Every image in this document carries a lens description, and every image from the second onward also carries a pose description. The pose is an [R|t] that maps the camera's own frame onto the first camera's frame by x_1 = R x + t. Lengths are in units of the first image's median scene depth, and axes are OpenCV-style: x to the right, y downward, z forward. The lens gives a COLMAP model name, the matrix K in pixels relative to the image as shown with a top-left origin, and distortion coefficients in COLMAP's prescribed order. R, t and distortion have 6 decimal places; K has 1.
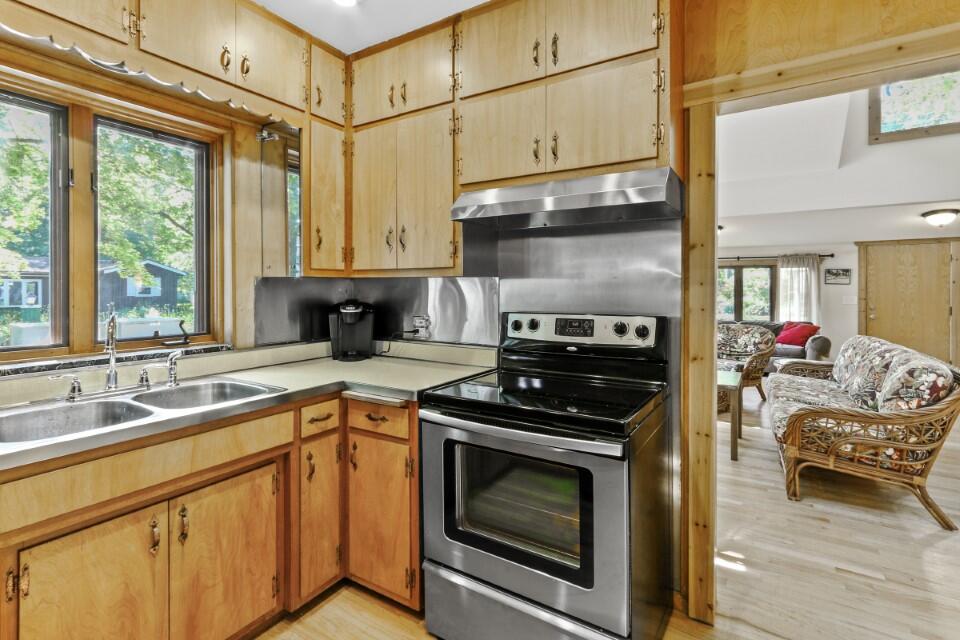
lens RADIAL K [[446.6, 0, 493.8], [0, 446.6, 291.5], [0, 0, 1]] dist [0.002219, 0.001276]
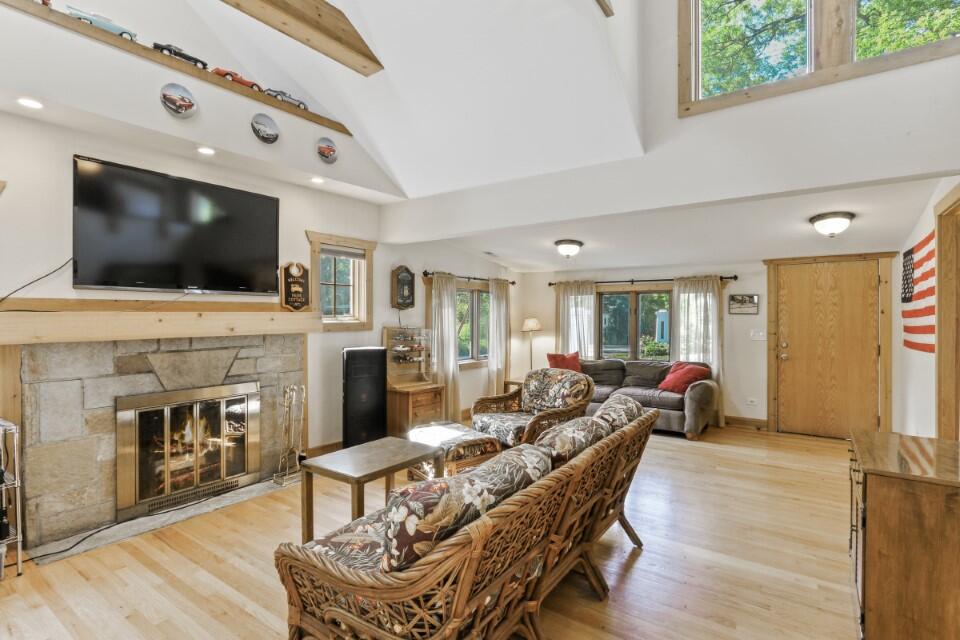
lens RADIAL K [[467.1, 0, 476.0], [0, 467.1, 318.3], [0, 0, 1]] dist [-0.003966, -0.000533]
pose [[0.997885, -0.000810, -0.065003, 0.471430], [0.000729, 0.999999, -0.001270, -0.011587], [0.065004, 0.001220, 0.997884, 0.208671]]
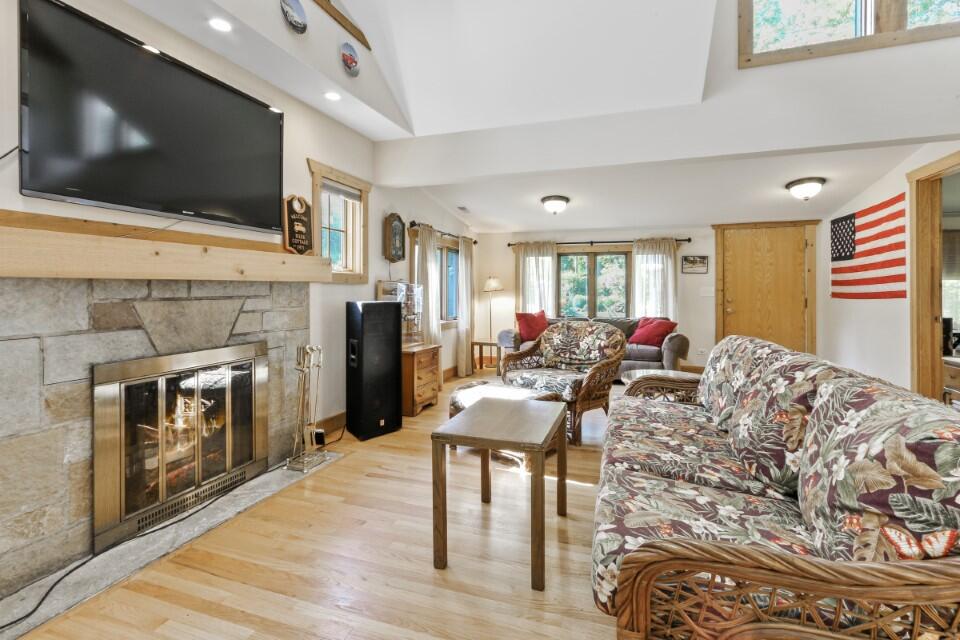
lens RADIAL K [[446.6, 0, 477.5], [0, 446.6, 290.2], [0, 0, 1]] dist [0.002219, 0.001276]
pose [[0.976693, -0.000924, 0.214637, 0.226802], [0.001669, 0.999993, -0.003288, 0.024450], [-0.214632, 0.003570, 0.976688, 0.323814]]
